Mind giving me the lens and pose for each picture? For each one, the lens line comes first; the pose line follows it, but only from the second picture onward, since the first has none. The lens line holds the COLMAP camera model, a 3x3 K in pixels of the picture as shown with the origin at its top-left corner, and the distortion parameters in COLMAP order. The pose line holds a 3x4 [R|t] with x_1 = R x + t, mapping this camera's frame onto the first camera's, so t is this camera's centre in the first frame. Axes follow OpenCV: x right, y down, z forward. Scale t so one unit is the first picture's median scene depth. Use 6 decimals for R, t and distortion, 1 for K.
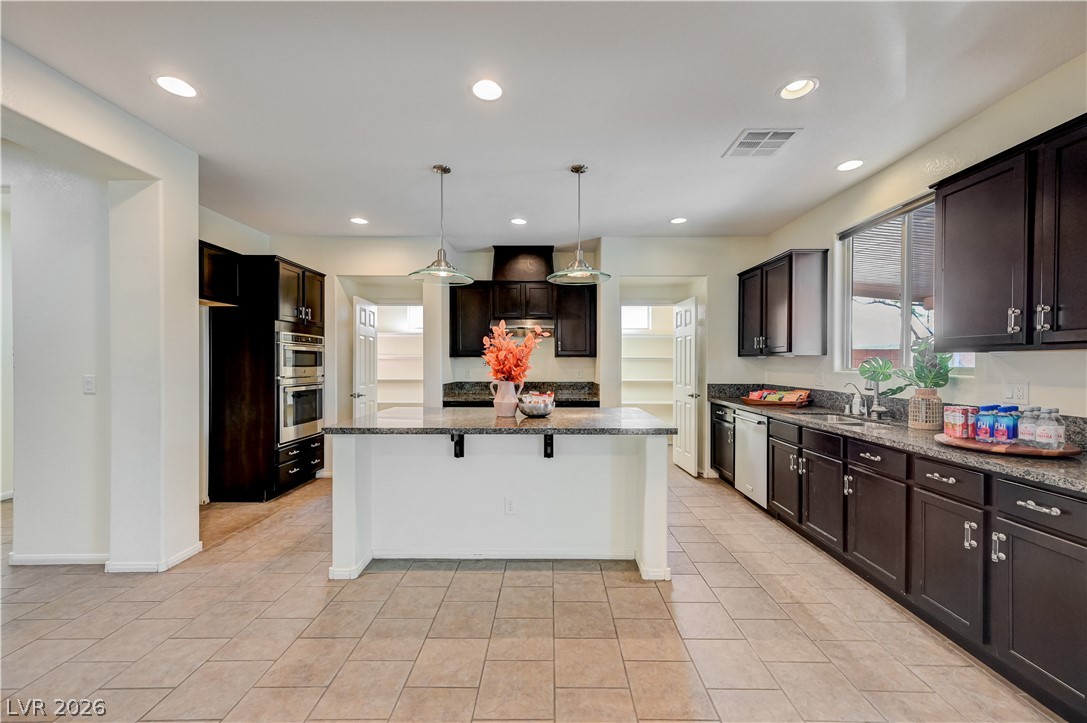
lens RADIAL K [[428.8, 0, 554.5], [0, 428.8, 364.1], [0, 0, 1]] dist [0.000437, -0.002287]
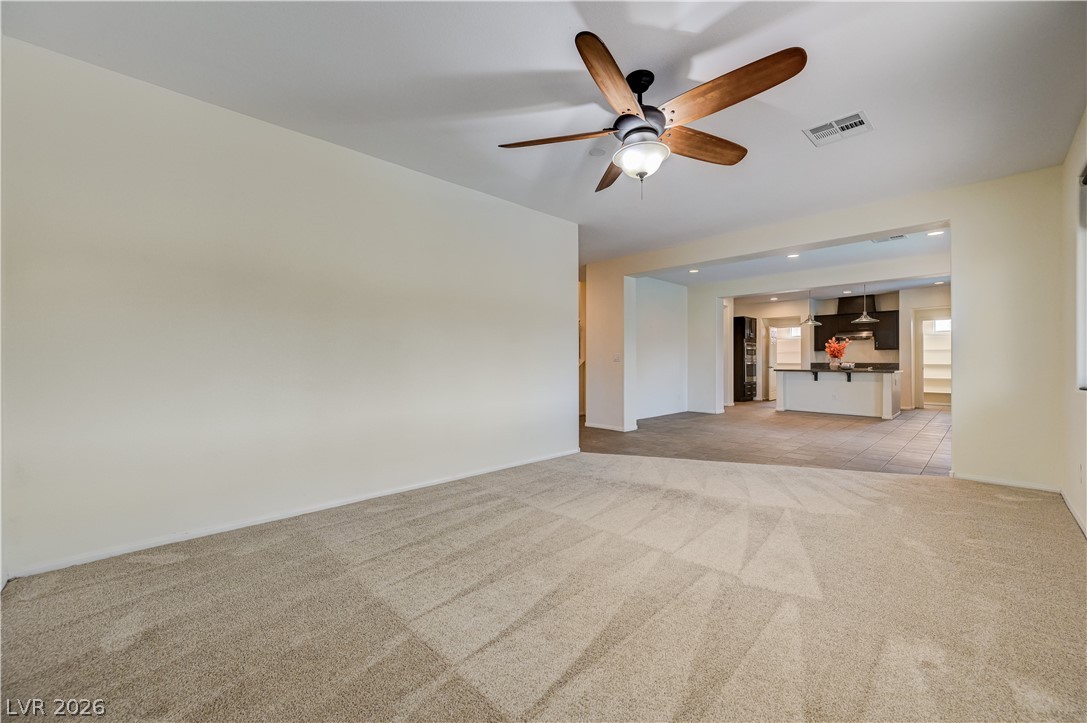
lens RADIAL K [[428.8, 0, 549.1], [0, 428.8, 358.1], [0, 0, 1]] dist [0.000437, -0.002287]
pose [[0.695807, -0.004827, -0.718212, 0.531437], [-0.003691, 0.999940, -0.010297, 0.066478], [0.718219, 0.009816, 0.695748, -2.053669]]
